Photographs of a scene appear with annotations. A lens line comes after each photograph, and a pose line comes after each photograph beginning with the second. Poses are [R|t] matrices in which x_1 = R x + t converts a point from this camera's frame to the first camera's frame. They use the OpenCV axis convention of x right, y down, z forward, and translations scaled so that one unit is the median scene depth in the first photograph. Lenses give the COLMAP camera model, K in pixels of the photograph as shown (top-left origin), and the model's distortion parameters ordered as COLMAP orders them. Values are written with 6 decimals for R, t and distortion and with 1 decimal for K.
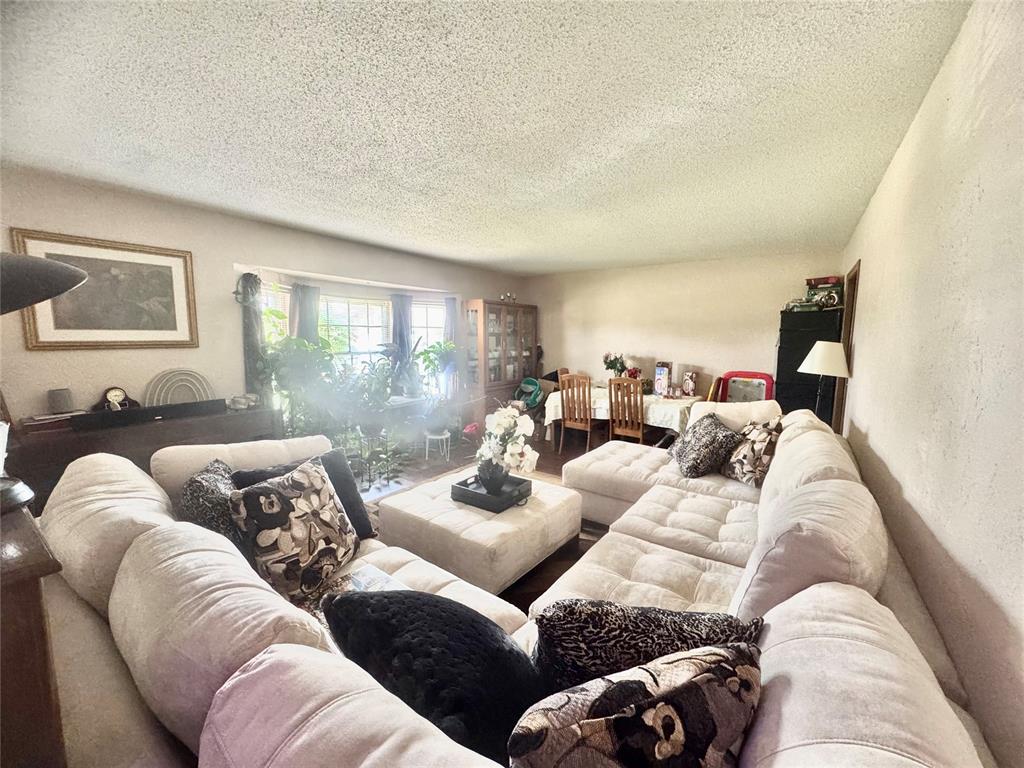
lens RADIAL K [[408.0, 0, 512.0], [0, 408.0, 384.0], [0, 0, 1]] dist [-0.003195, -0.000362]
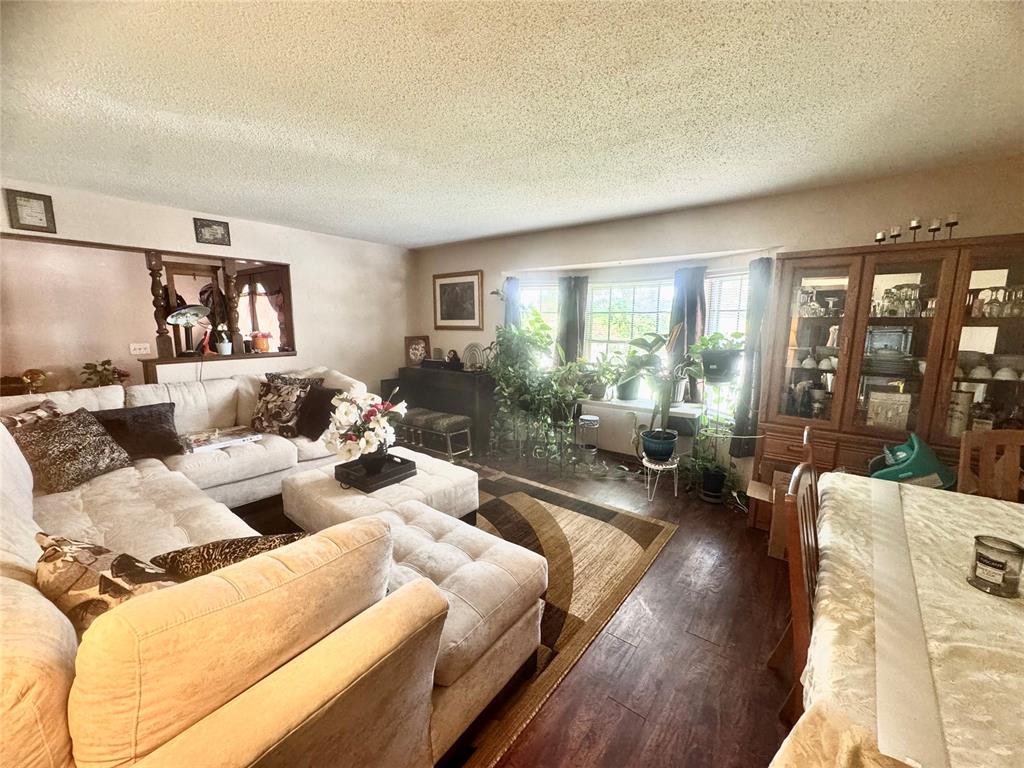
lens RADIAL K [[408.0, 0, 512.0], [0, 408.0, 384.0], [0, 0, 1]] dist [-0.003195, -0.000362]
pose [[-0.060307, 0.154459, -0.986157, 0.837441], [-0.115888, 0.980191, 0.160611, -0.159383], [0.991430, 0.123970, -0.041212, 1.240718]]
